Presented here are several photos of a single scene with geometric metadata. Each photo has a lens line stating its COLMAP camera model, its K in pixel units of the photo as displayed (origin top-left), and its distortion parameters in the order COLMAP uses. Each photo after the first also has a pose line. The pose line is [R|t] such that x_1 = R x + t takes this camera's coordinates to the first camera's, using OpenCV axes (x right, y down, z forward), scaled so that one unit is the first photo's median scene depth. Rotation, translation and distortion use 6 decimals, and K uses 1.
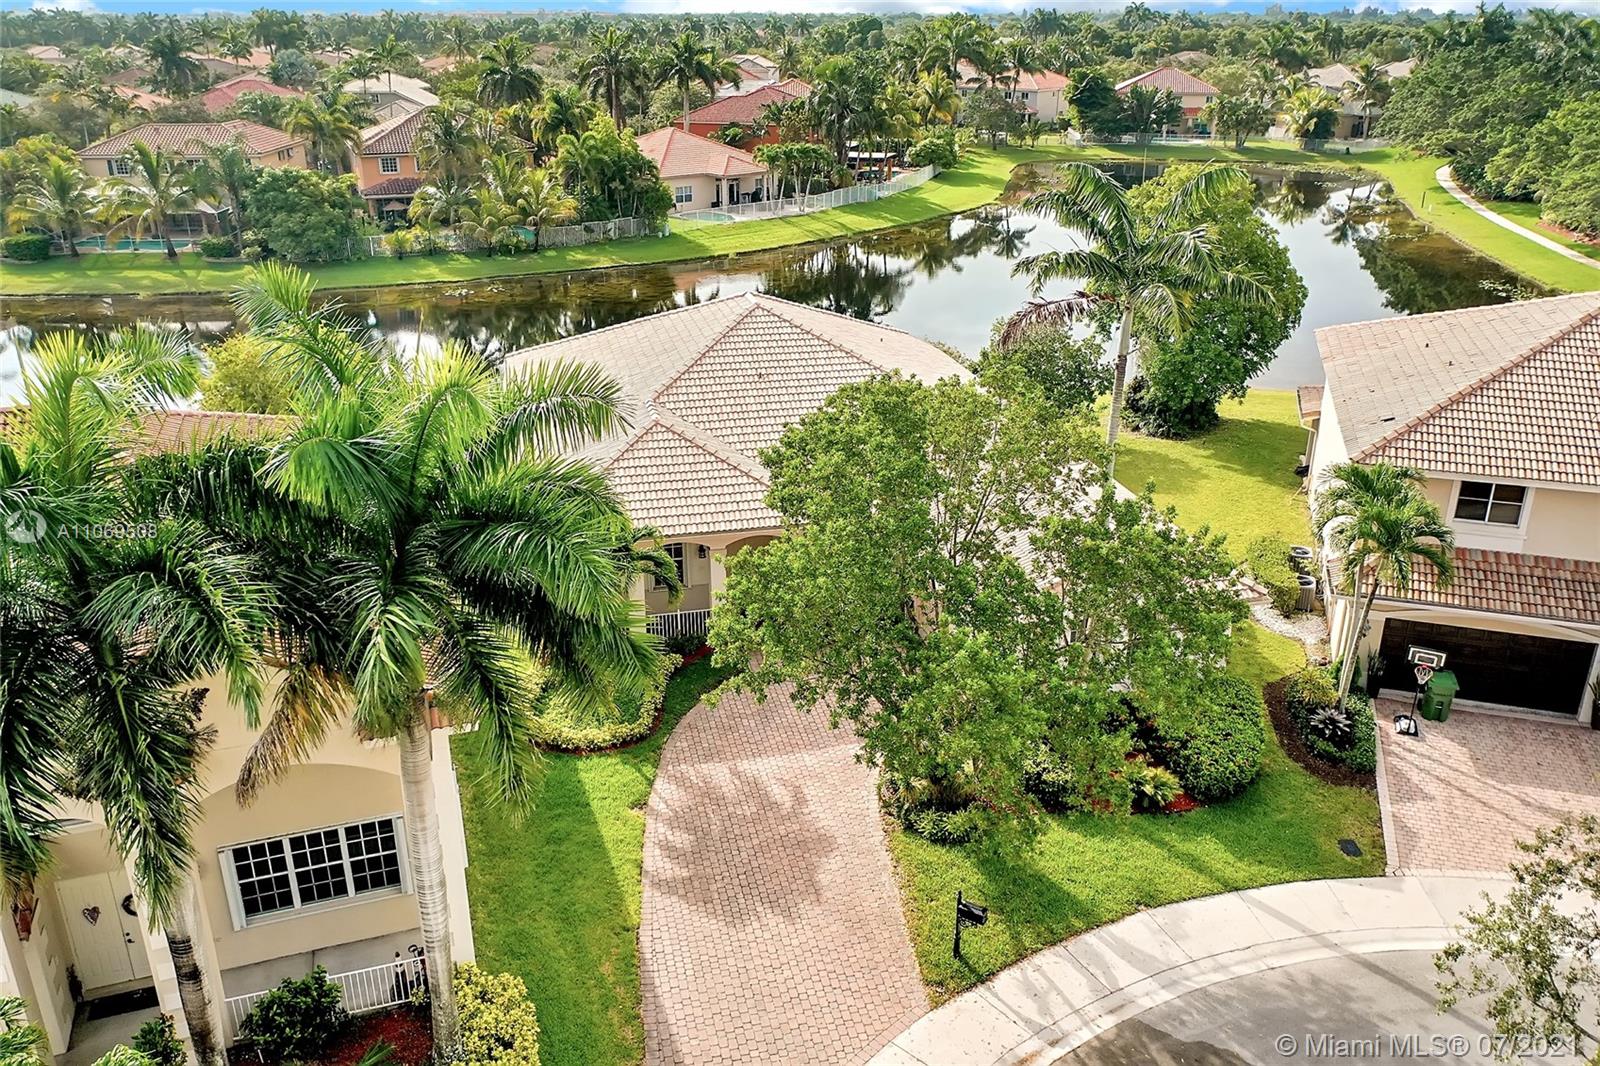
lens RADIAL K [[1248.5, 0, 800.0], [0, 1248.5, 533.0], [0, 0, 1]] dist [0.001460, -0.004636]
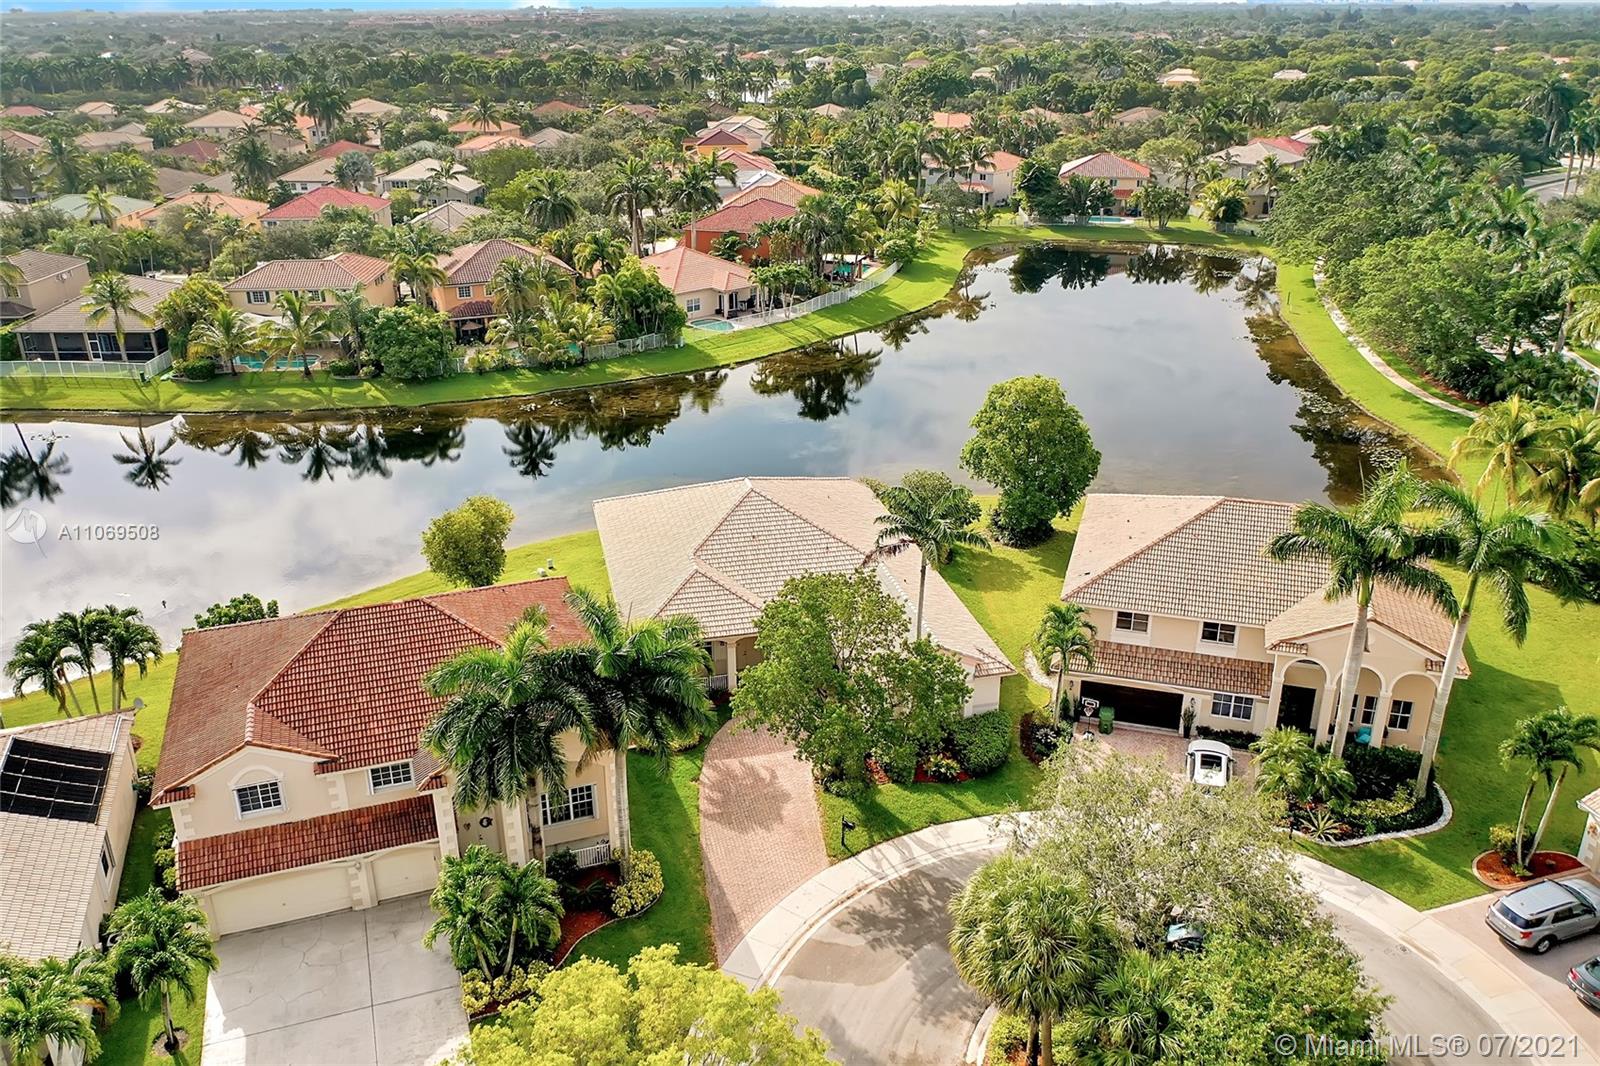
lens RADIAL K [[1248.5, 0, 800.0], [0, 1248.5, 533.0], [0, 0, 1]] dist [0.001460, -0.004636]
pose [[0.999972, -0.007298, 0.001562, 0.013262], [0.007286, 0.999943, 0.007861, -0.063172], [-0.001619, -0.007850, 0.999968, -0.327505]]
